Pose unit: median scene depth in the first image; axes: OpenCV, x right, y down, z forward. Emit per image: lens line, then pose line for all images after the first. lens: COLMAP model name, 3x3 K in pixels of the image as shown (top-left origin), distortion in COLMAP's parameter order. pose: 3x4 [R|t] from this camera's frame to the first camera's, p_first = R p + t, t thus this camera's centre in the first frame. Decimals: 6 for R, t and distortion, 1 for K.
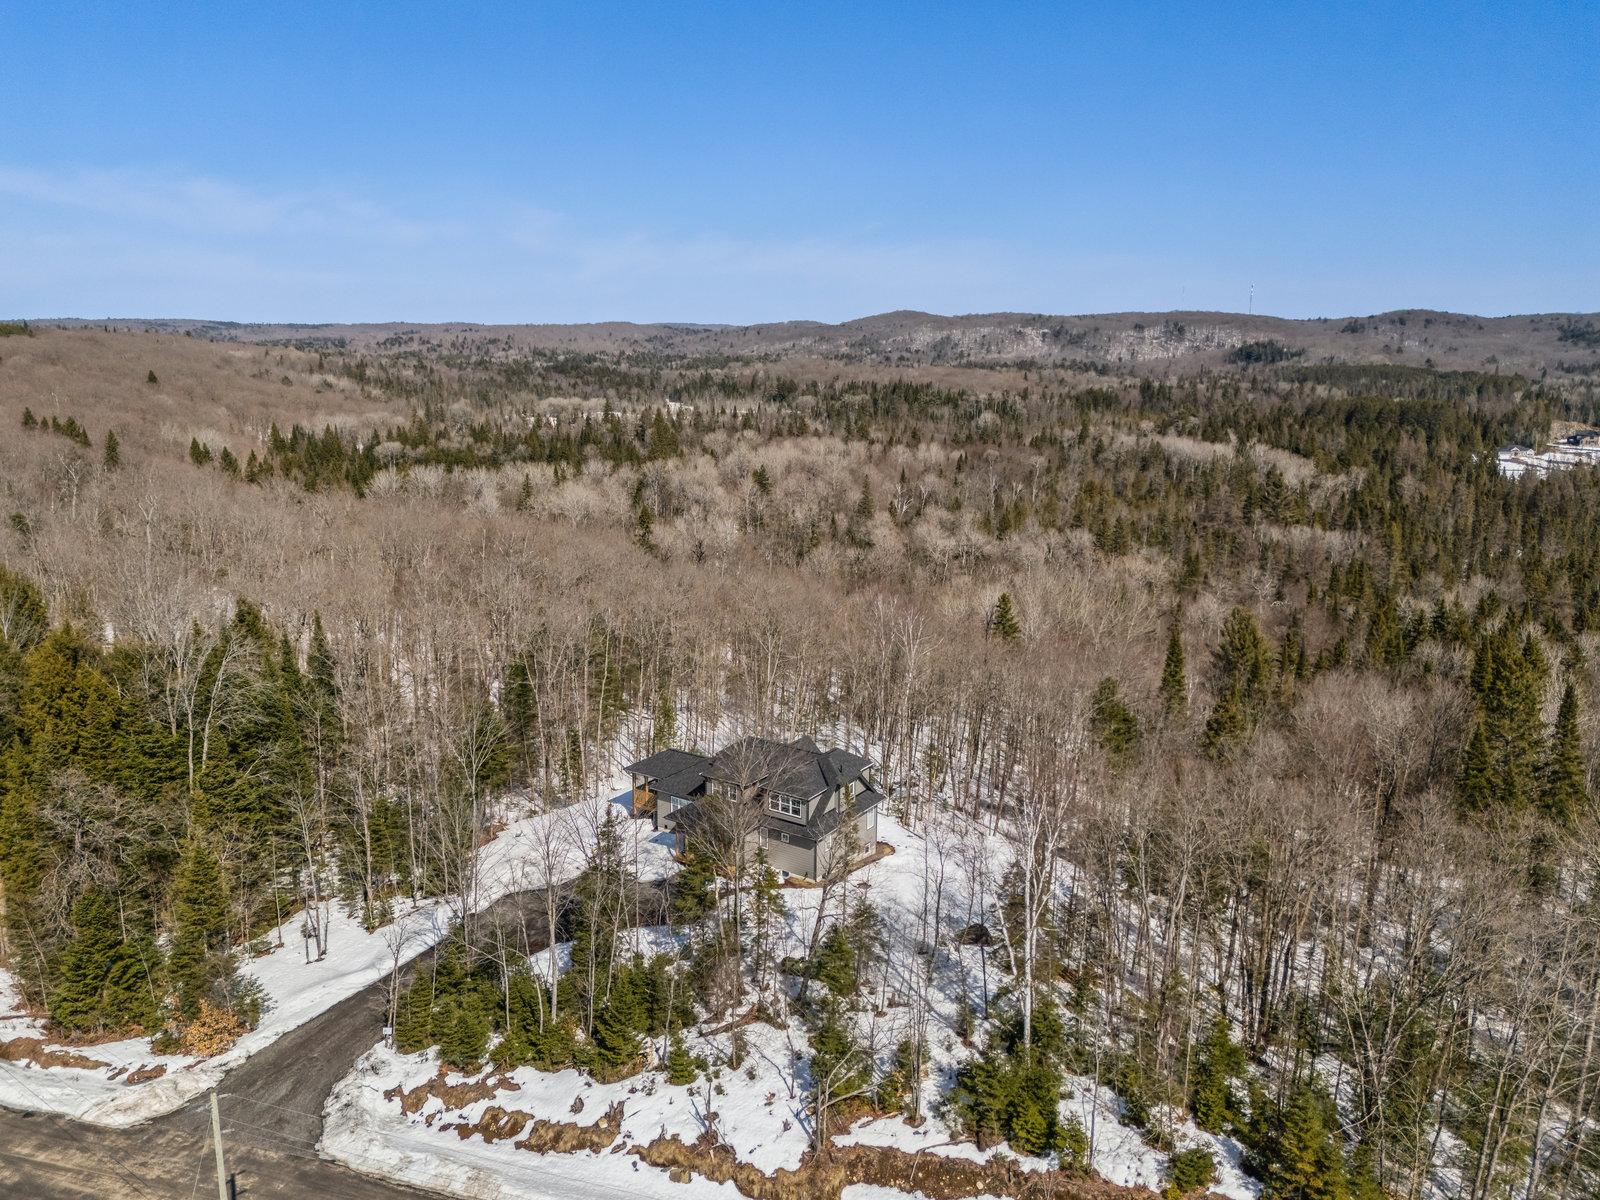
lens RADIAL K [[1203.7, 0, 800.0], [0, 1203.7, 600.0], [0, 0, 1]] dist [0.094702, -0.070334]
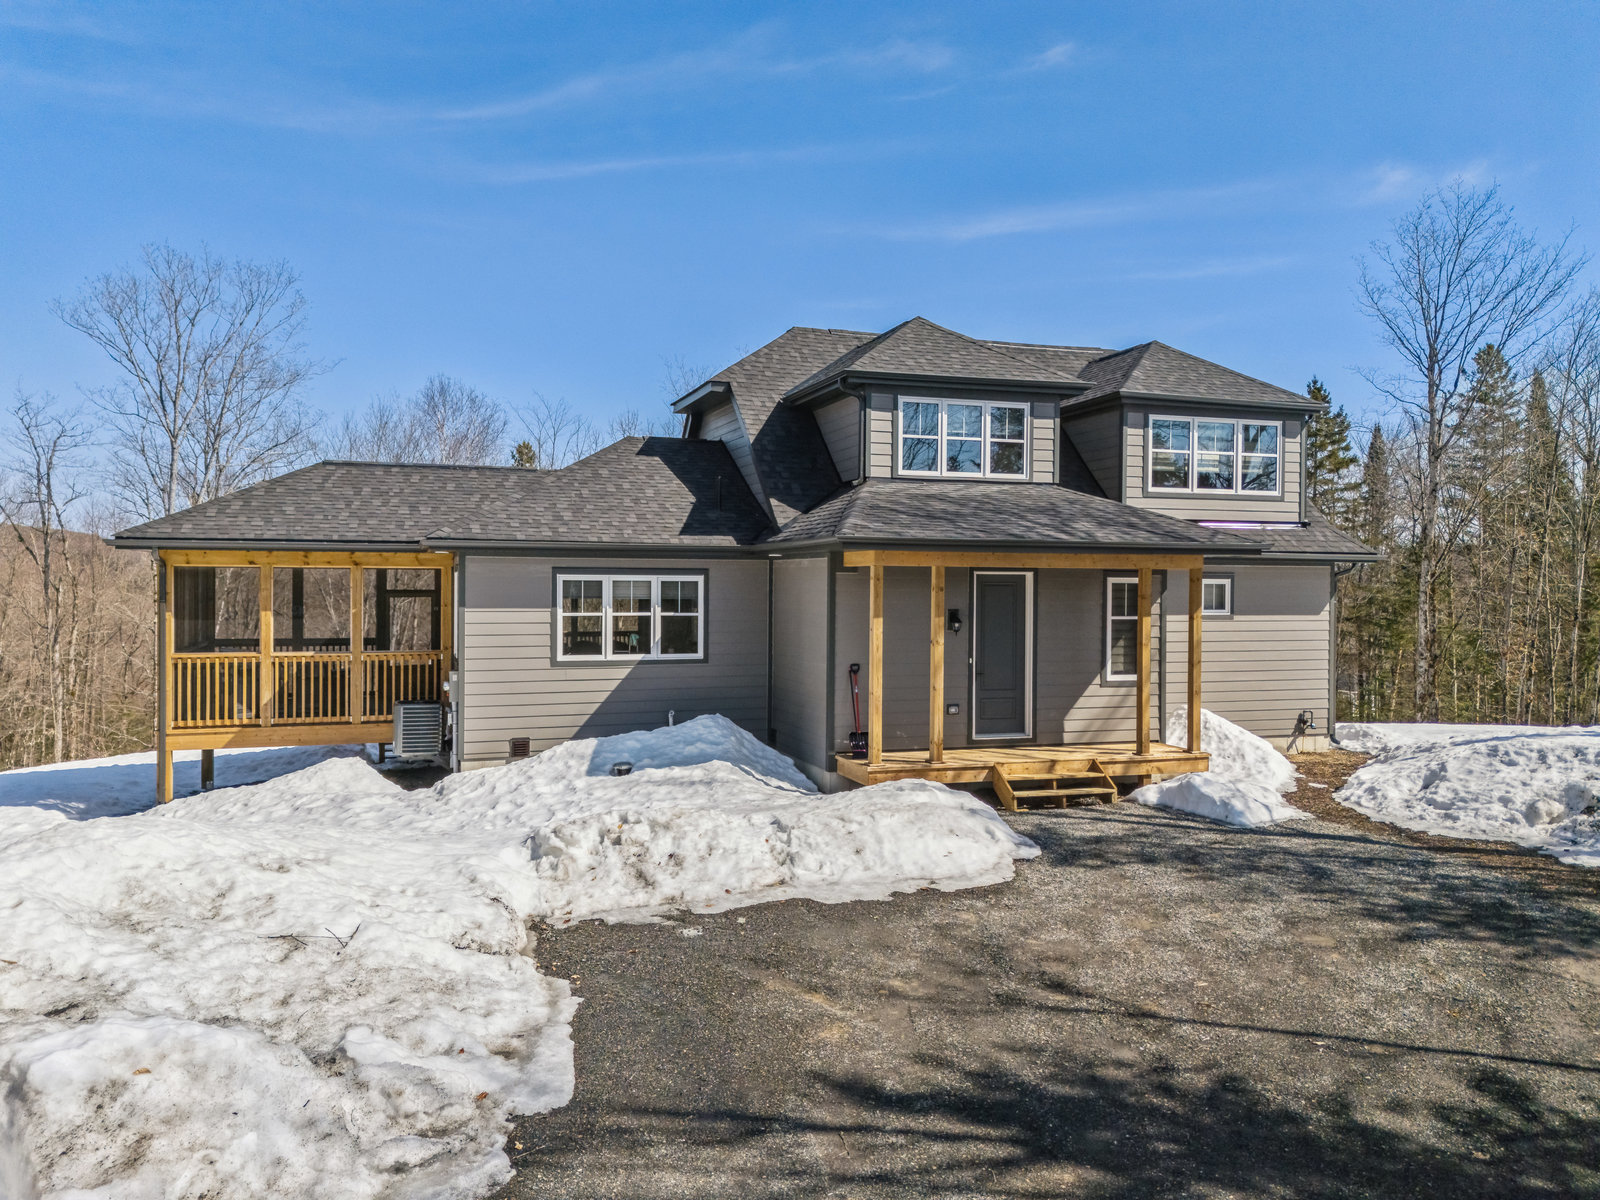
lens RADIAL K [[1184.1, 0, 800.0], [0, 1184.1, 600.0], [0, 0, 1]] dist [0.067135, -0.054614]
pose [[0.606629, -0.010329, 0.794918, -0.057615], [0.164979, 0.979783, -0.113170, 0.047270], [-0.777678, 0.199797, 0.596069, 0.206331]]
